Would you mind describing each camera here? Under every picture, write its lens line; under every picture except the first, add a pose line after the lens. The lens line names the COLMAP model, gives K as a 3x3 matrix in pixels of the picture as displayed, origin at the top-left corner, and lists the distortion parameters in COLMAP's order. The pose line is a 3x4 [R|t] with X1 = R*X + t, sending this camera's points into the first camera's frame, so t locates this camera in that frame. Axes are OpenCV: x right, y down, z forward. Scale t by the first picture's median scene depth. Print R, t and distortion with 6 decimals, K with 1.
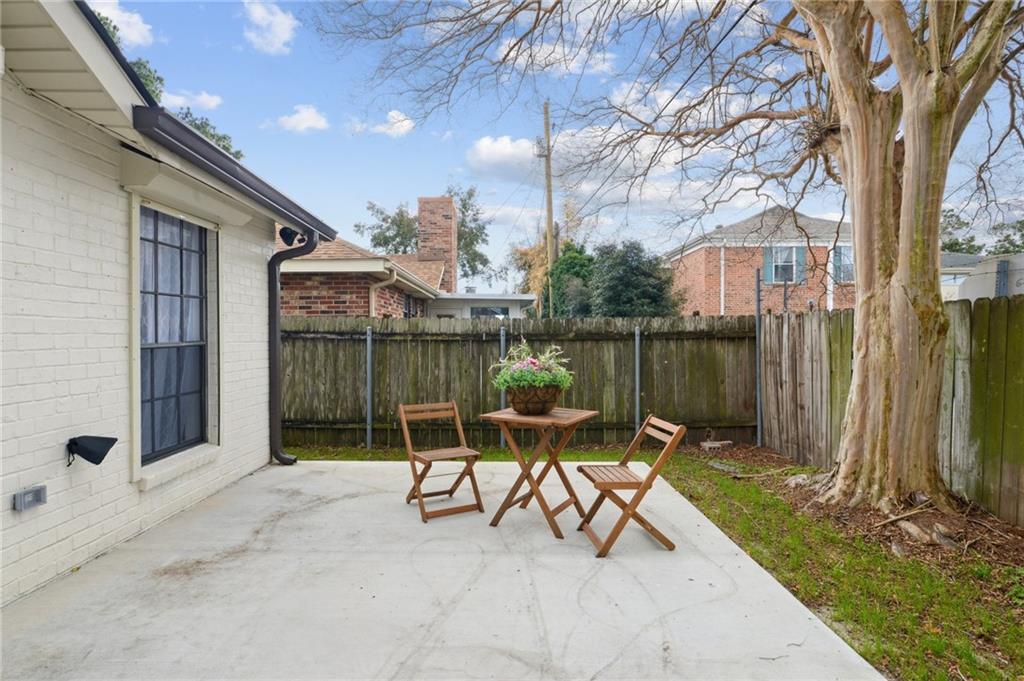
lens RADIAL K [[538.1, 0, 511.1], [0, 538.1, 345.9], [0, 0, 1]] dist [-0.002653, -0.000360]
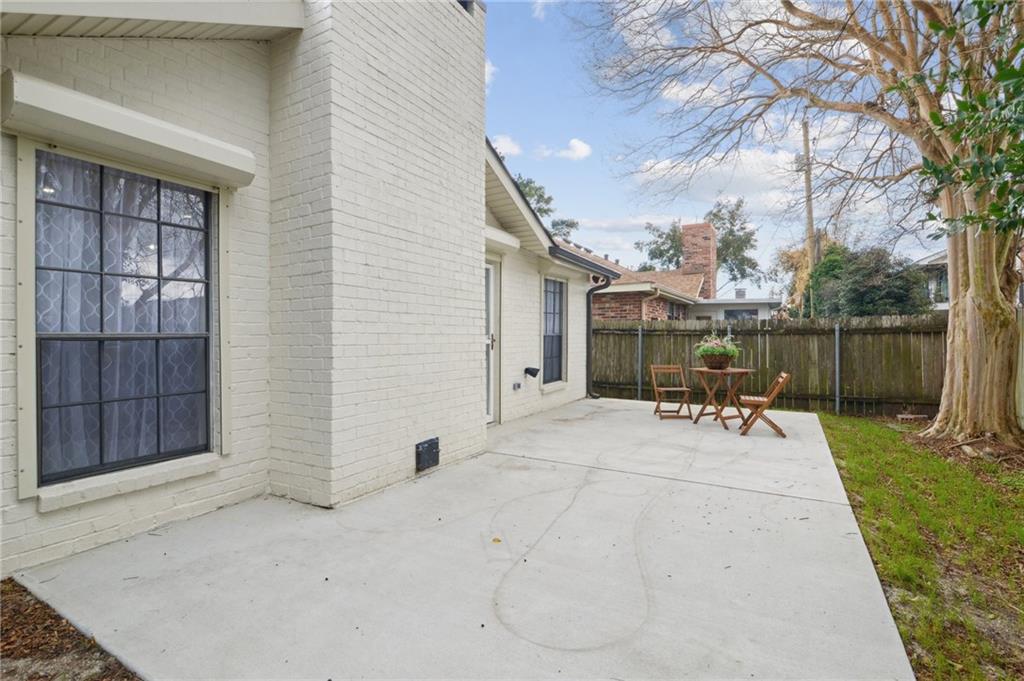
lens RADIAL K [[497.9, 0, 509.9], [0, 497.9, 334.0], [0, 0, 1]] dist [-0.029113, -0.000122]
pose [[0.861737, -0.001481, -0.507354, 0.157391], [-0.008818, 0.999801, -0.017895, 0.018244], [0.507279, 0.019894, 0.861552, -0.487669]]
